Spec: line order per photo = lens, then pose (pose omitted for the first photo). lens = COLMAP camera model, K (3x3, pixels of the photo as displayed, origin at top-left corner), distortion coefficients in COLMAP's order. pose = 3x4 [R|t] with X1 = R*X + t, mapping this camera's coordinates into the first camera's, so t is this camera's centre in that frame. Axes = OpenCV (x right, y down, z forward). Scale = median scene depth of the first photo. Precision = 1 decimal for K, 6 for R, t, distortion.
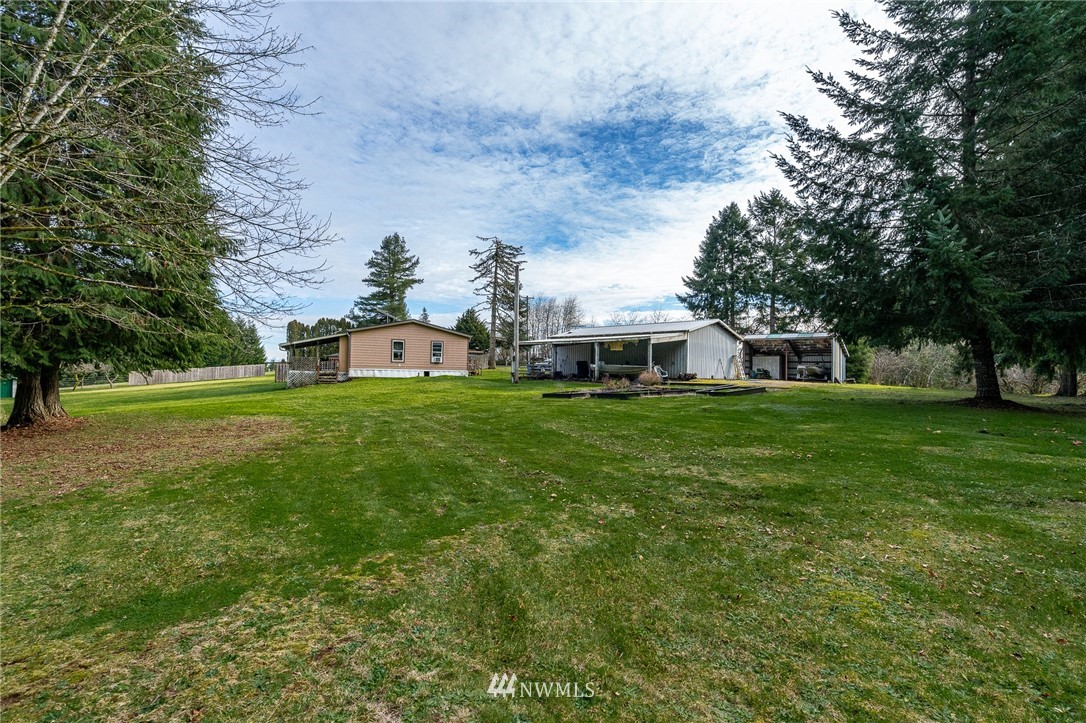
lens RADIAL K [[511.7, 0, 557.6], [0, 511.7, 349.8], [0, 0, 1]] dist [-0.001913, -0.000232]
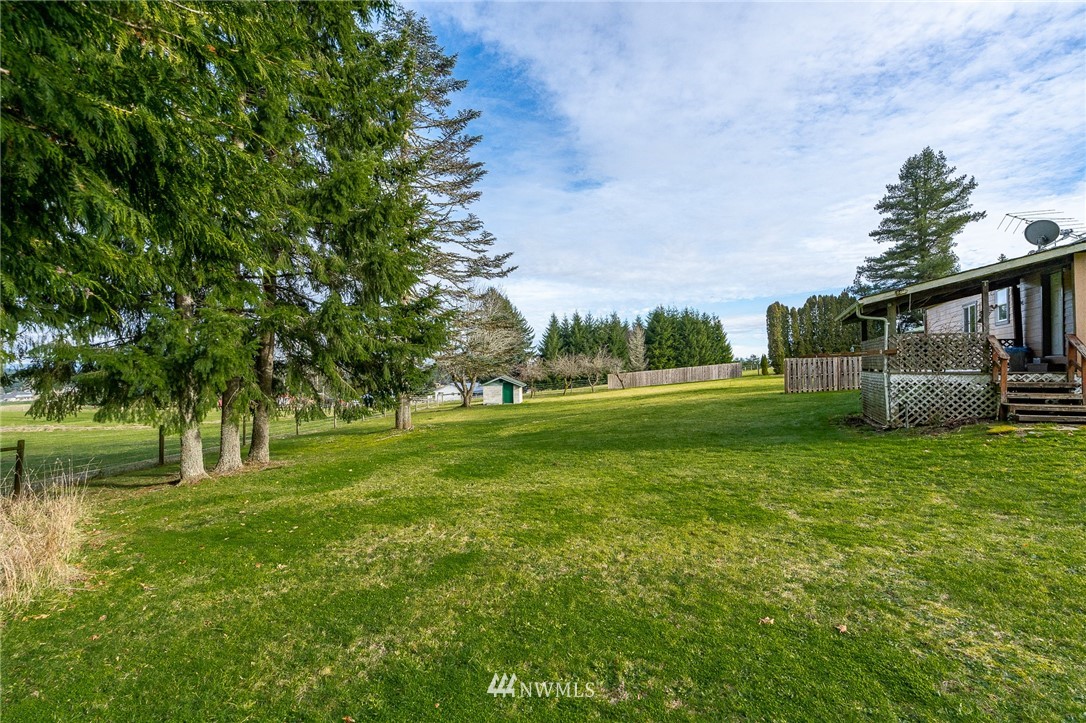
lens RADIAL K [[485.6, 0, 543.0], [0, 485.6, 361.5], [0, 0, 1]] dist [0.000860, 0.000130]
pose [[0.648894, -0.029153, -0.760320, -0.178349], [0.049222, 0.998781, 0.003713, 0.008221], [0.759285, -0.039834, 0.649538, 0.249391]]
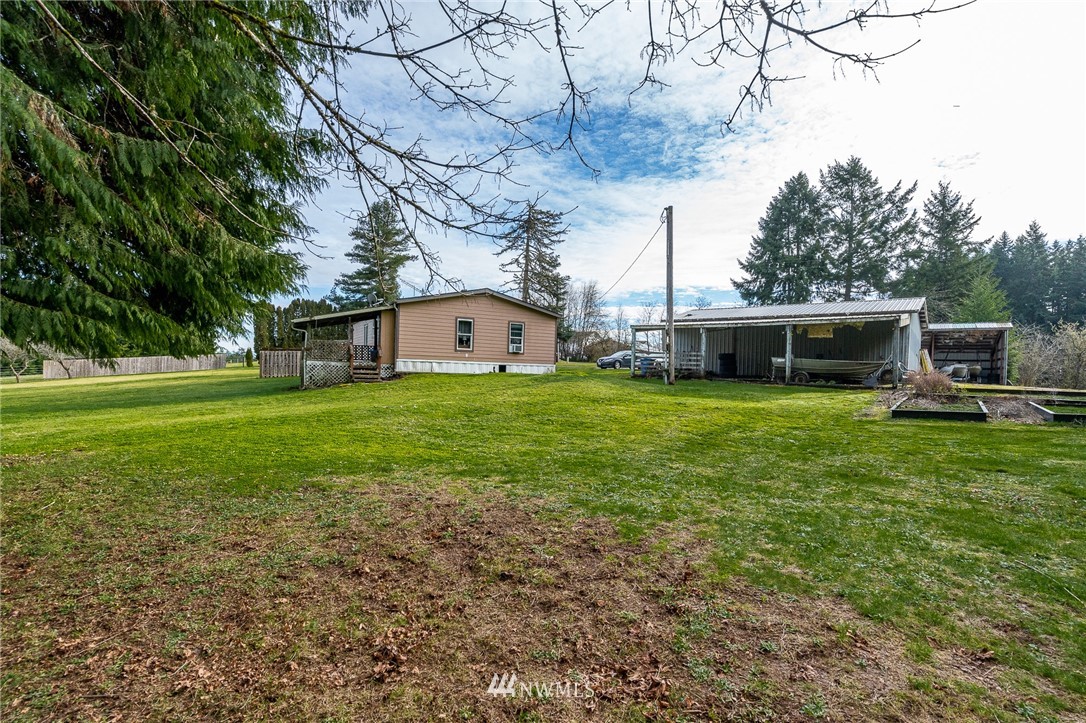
lens RADIAL K [[515.2, 0, 543.0], [0, 515.2, 361.5], [0, 0, 1]] dist [-0.000095, 0.000147]
pose [[0.997226, 0.014368, 0.073027, -0.121347], [-0.016493, 0.999455, 0.028581, 0.007879], [-0.072576, -0.029707, 0.996920, 0.143683]]
